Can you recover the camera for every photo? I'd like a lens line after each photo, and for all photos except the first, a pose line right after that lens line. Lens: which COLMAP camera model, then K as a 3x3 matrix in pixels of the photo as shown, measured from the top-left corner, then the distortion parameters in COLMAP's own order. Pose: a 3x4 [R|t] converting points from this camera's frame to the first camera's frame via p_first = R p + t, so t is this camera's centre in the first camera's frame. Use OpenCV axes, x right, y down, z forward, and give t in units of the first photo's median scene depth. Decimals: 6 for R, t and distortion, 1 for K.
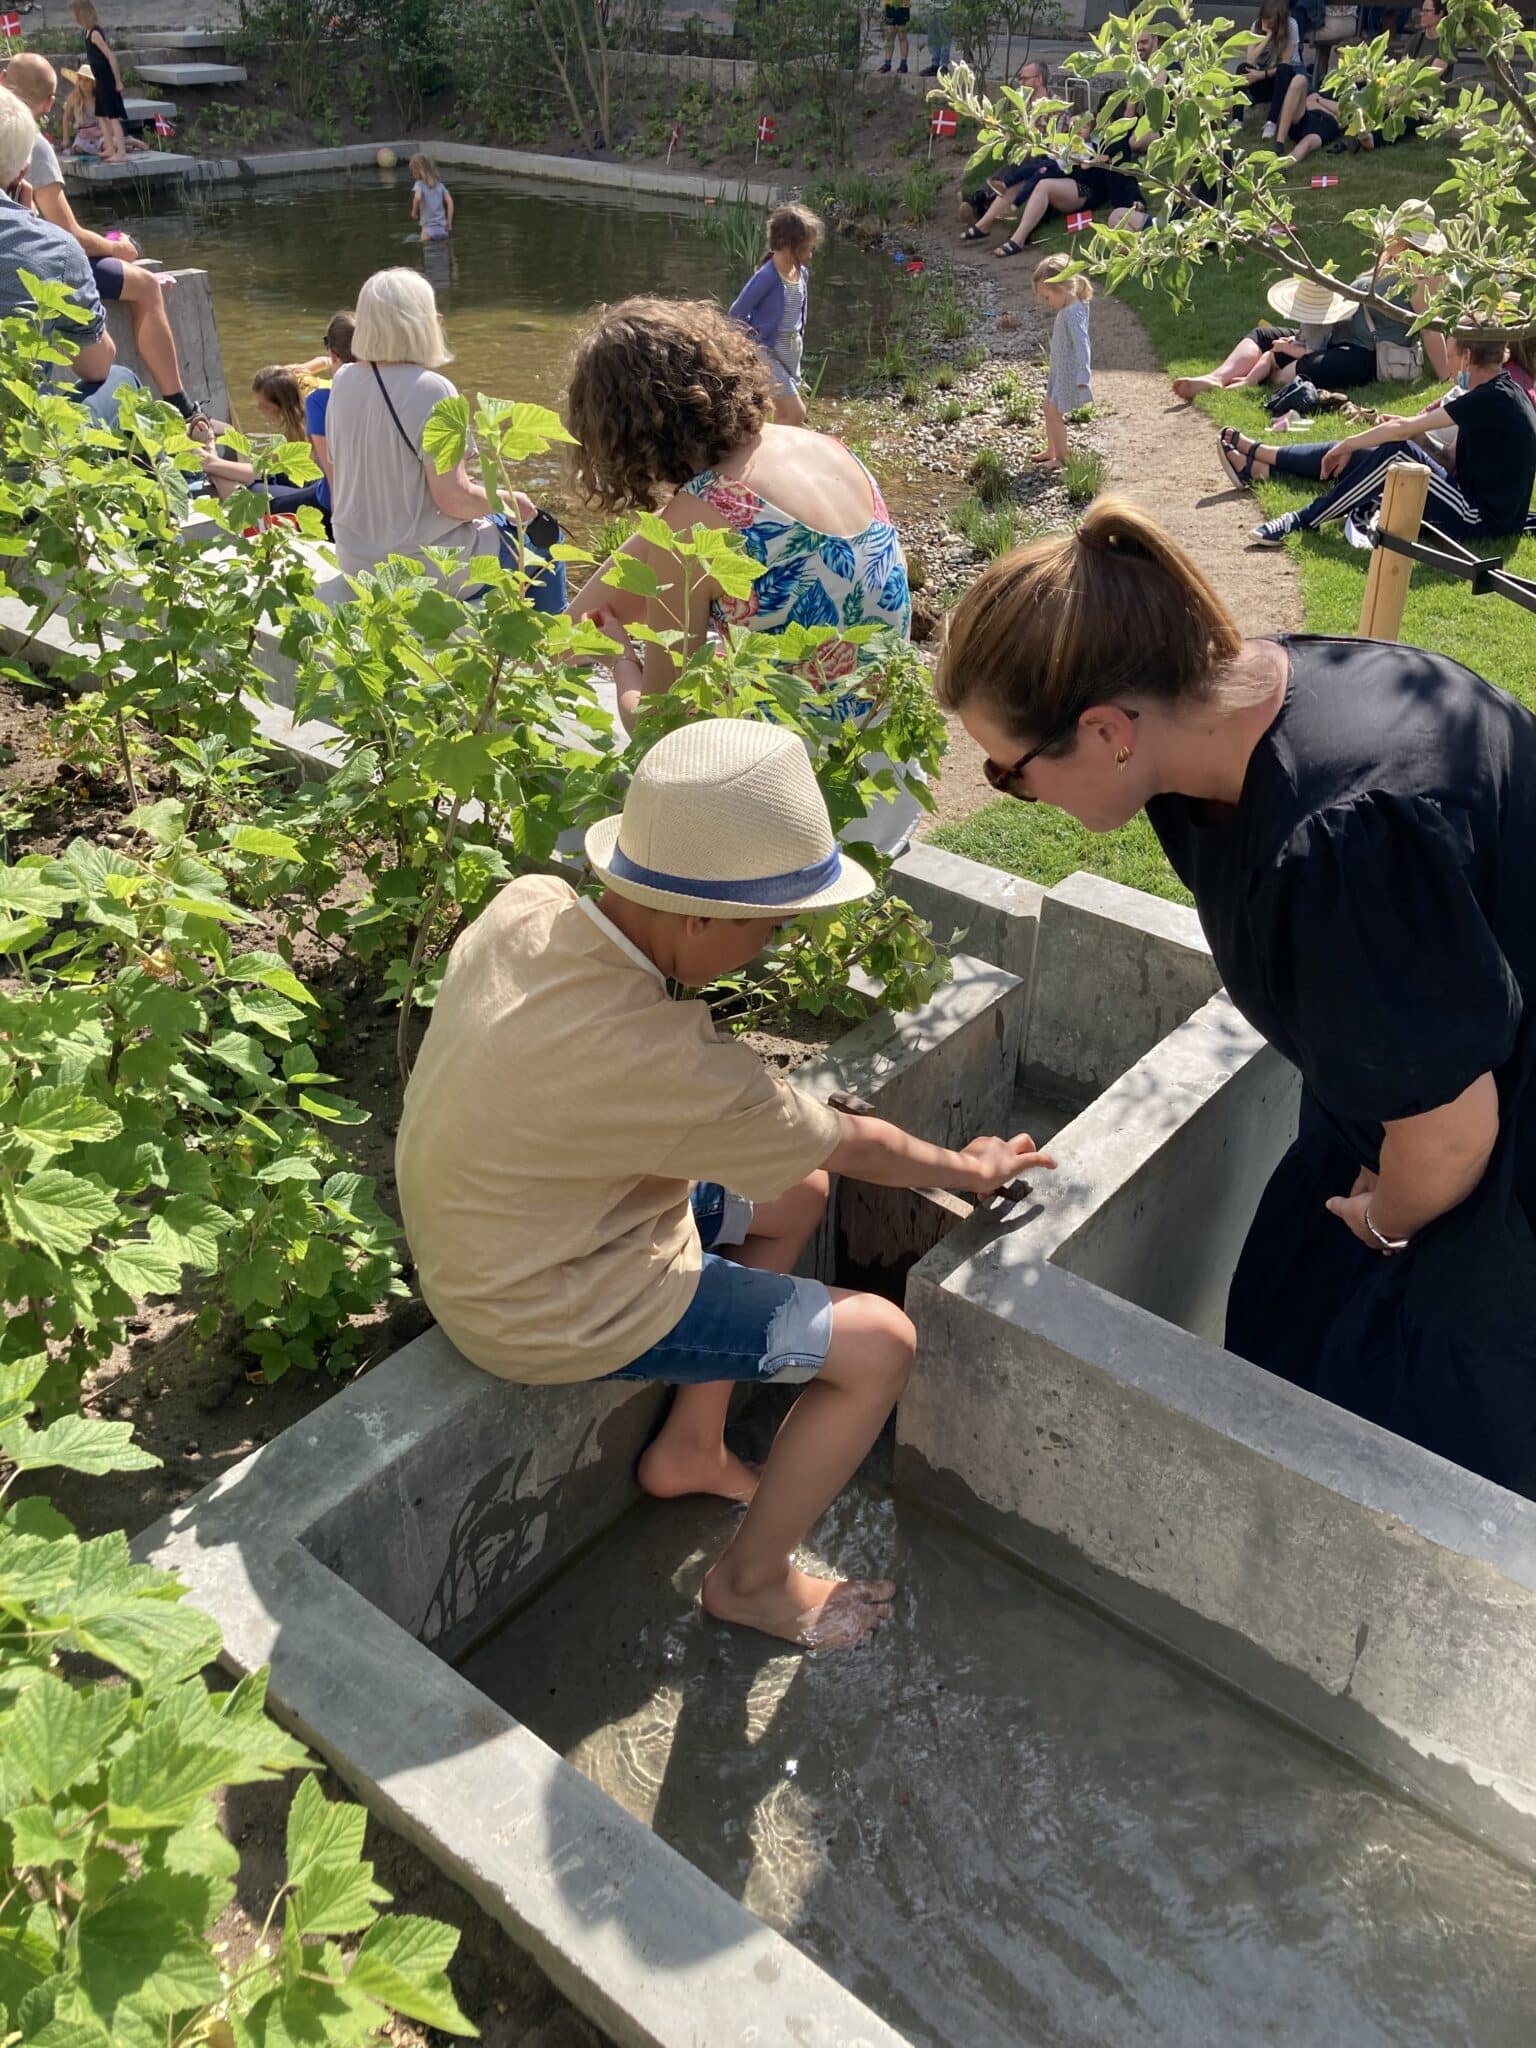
lens RADIAL K [[1695.4, 0, 773.9], [0, 1695.4, 1018.1], [0, 0, 1]] dist [0.044960, -0.050109]
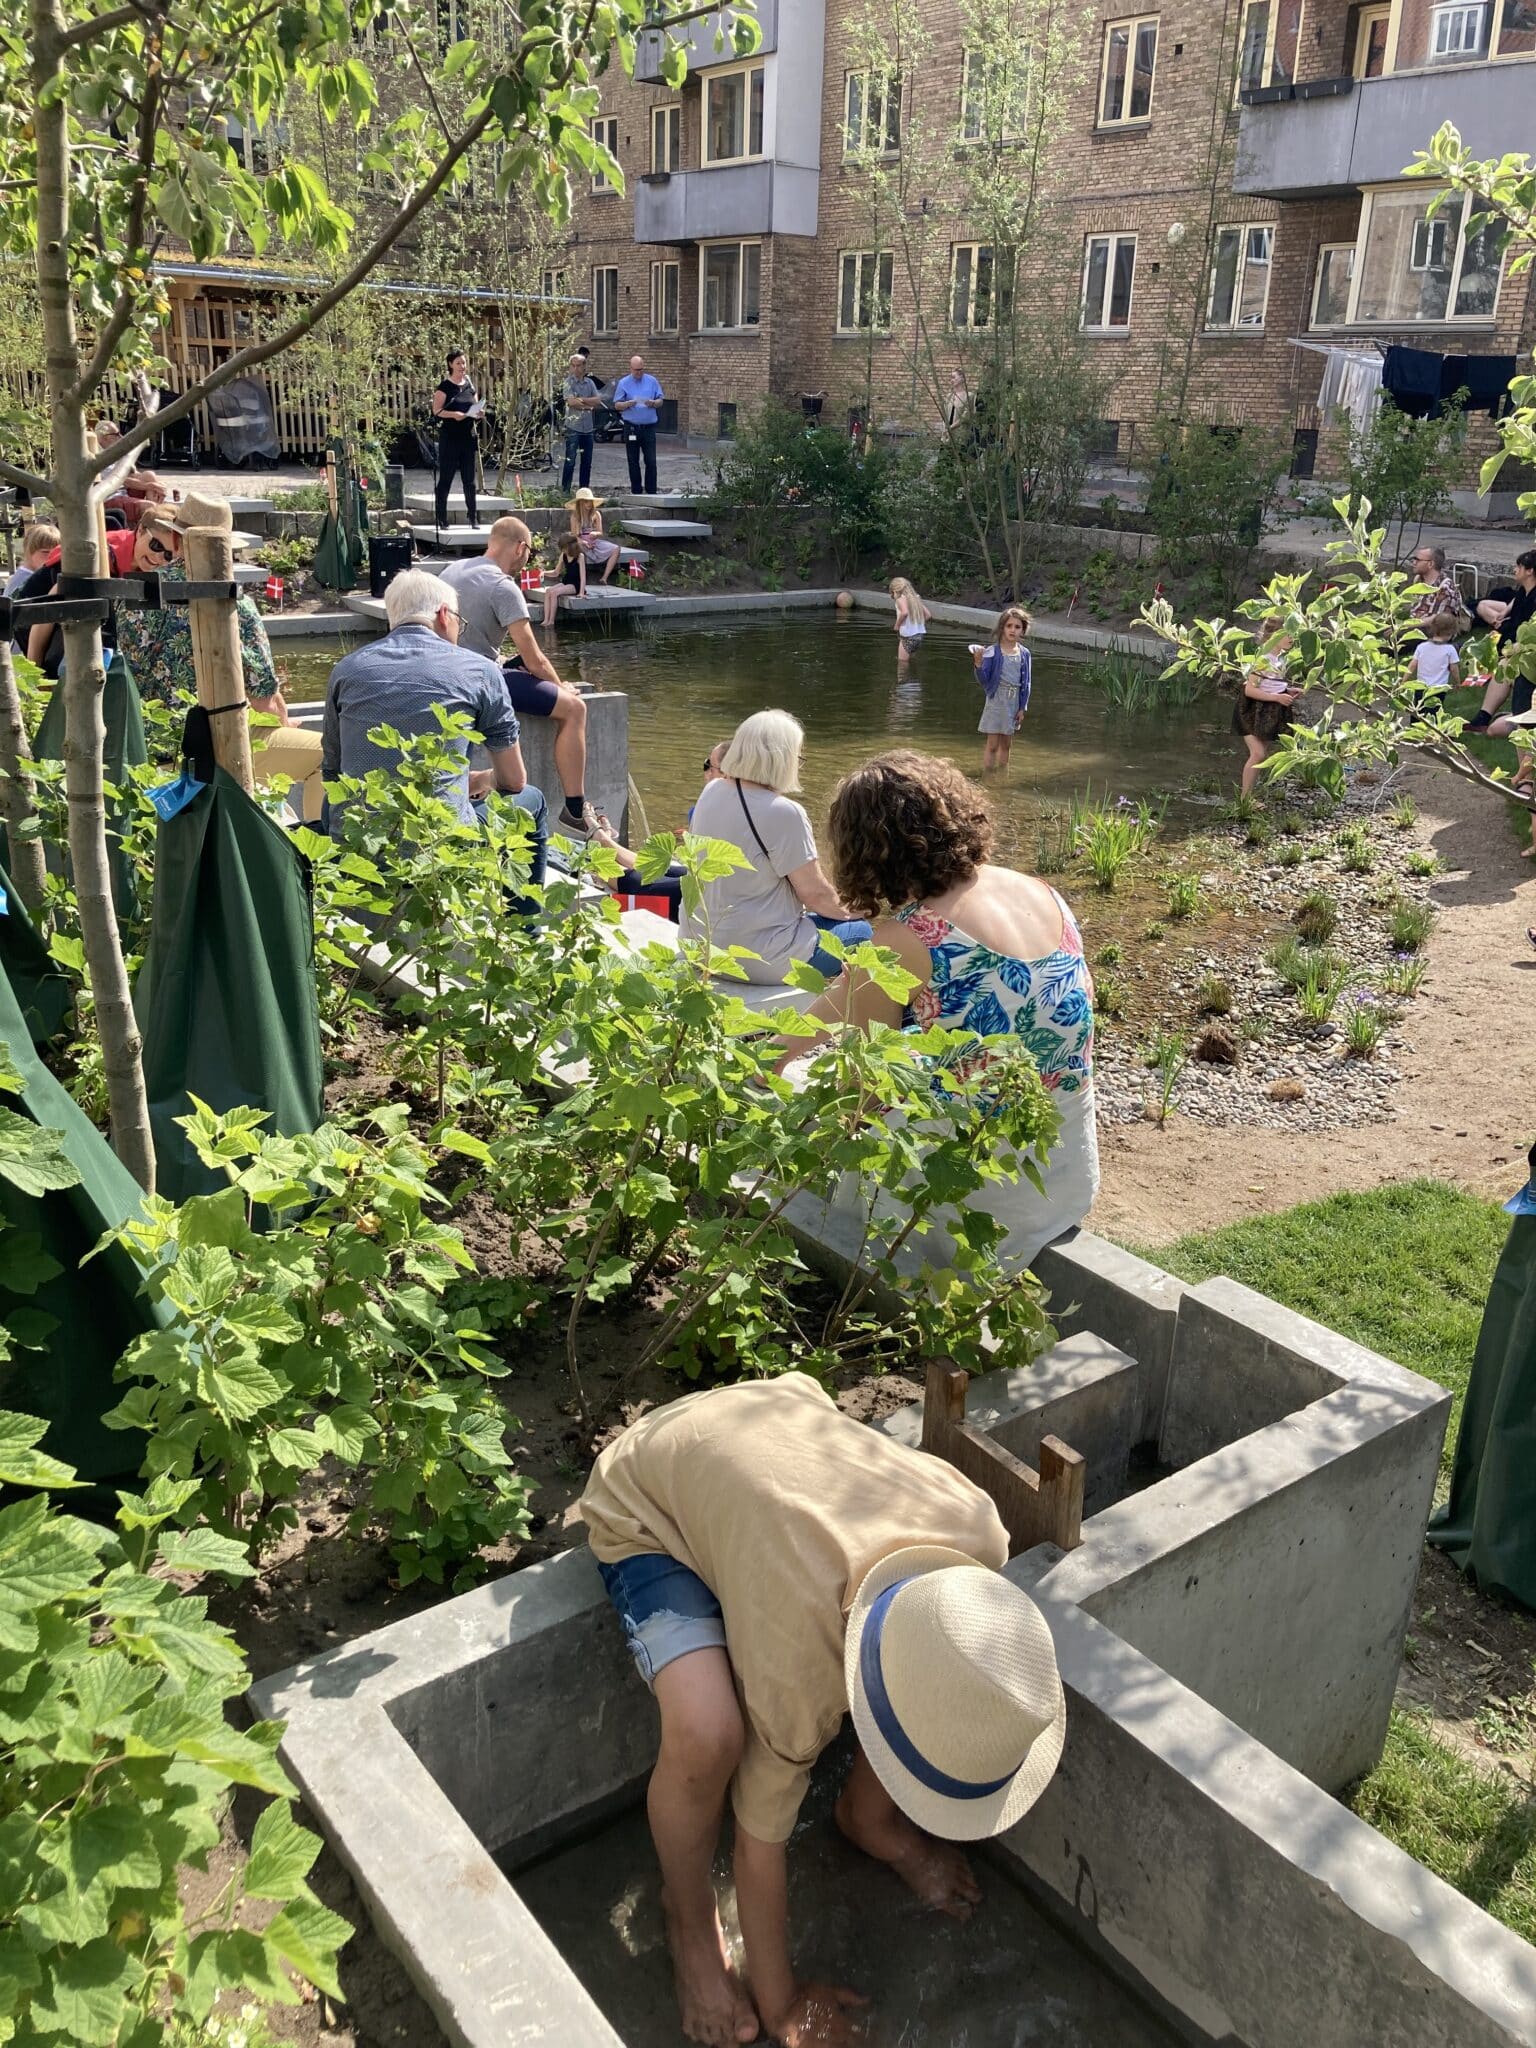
lens RADIAL K [[1695.4, 0, 766.8], [0, 1695.4, 1027.7], [0, 0, 1]] dist [0.044960, -0.050109]
pose [[0.970621, 0.102441, -0.217718, 0.128673], [-0.147768, 0.967889, -0.203360, 0.026515], [0.189895, 0.229557, 0.954591, -0.141936]]
